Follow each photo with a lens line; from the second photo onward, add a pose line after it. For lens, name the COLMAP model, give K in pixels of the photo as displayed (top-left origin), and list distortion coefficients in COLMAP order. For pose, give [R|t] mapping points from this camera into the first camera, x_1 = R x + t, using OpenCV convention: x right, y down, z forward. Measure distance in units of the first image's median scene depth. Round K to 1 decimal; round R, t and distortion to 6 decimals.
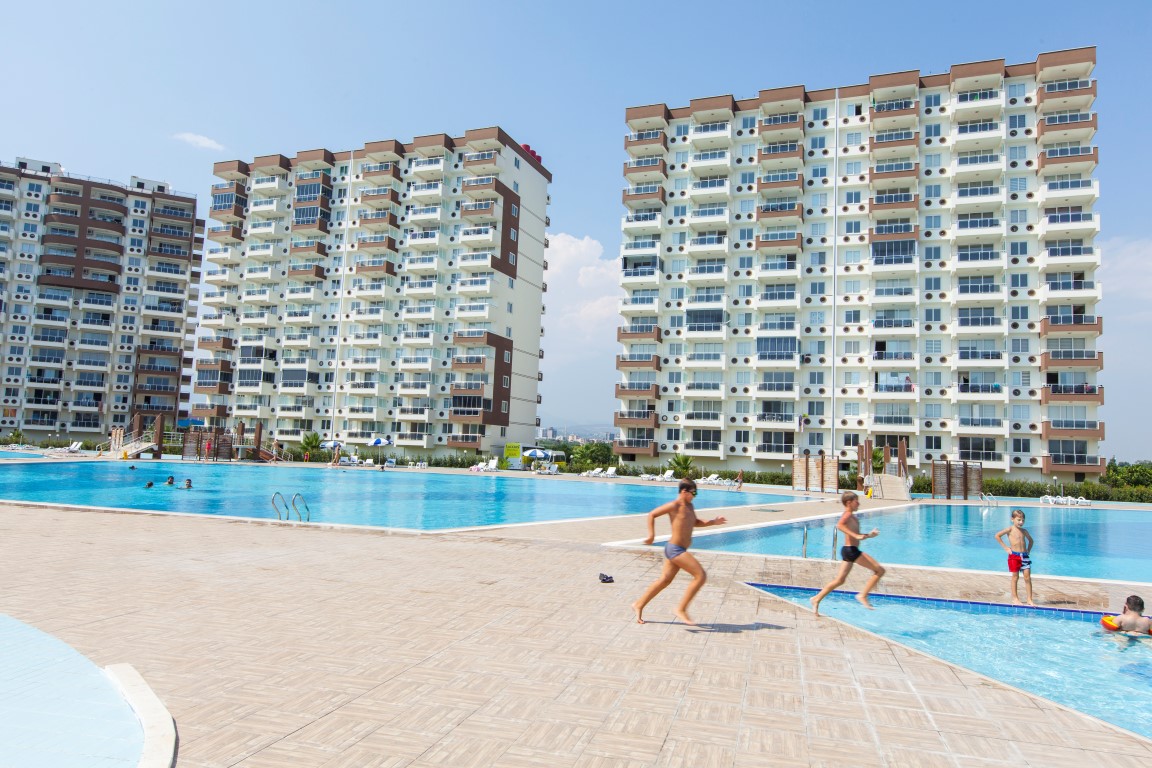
lens RADIAL K [[762.9, 0, 575.1], [0, 762.9, 380.0], [0, 0, 1]] dist [0.010308, -0.013893]
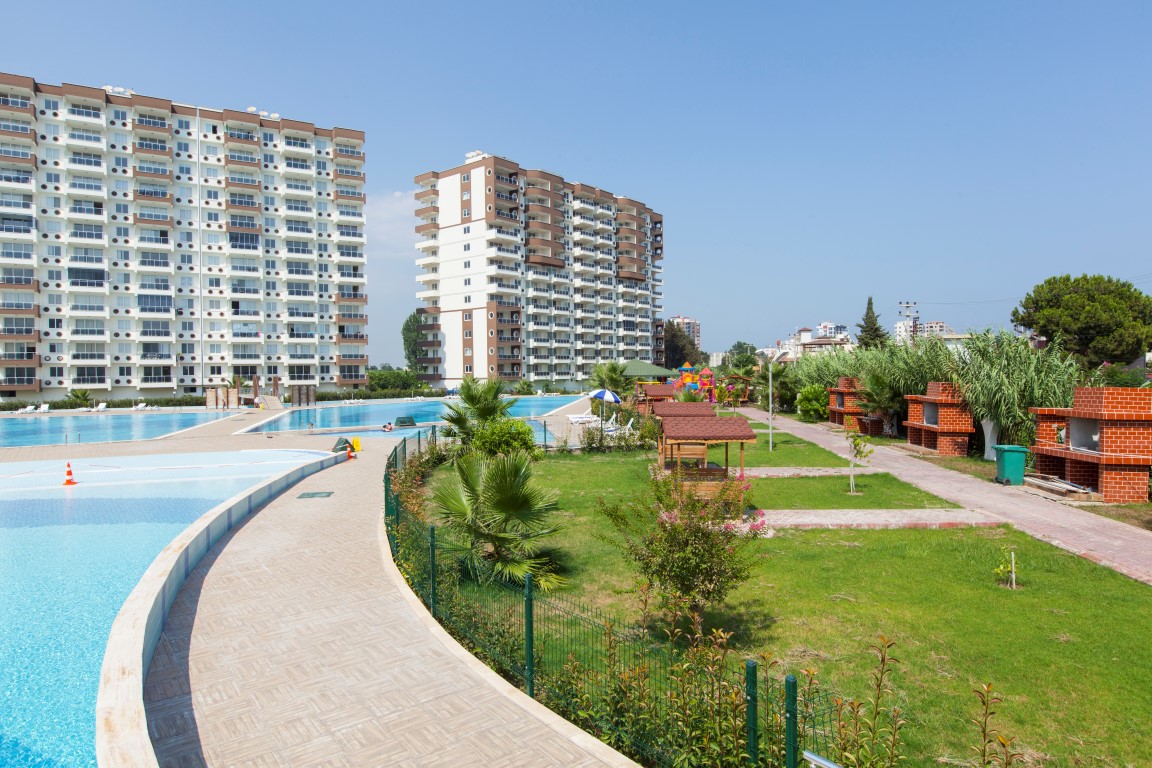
lens RADIAL K [[685.2, 0, 574.6], [0, 685.2, 378.1], [0, 0, 1]] dist [0.006986, -0.008817]
pose [[0.615625, -0.057250, 0.785957, -0.222454], [-0.035158, 0.994369, 0.099969, -0.056121], [-0.787254, -0.089176, 0.610146, -0.295183]]
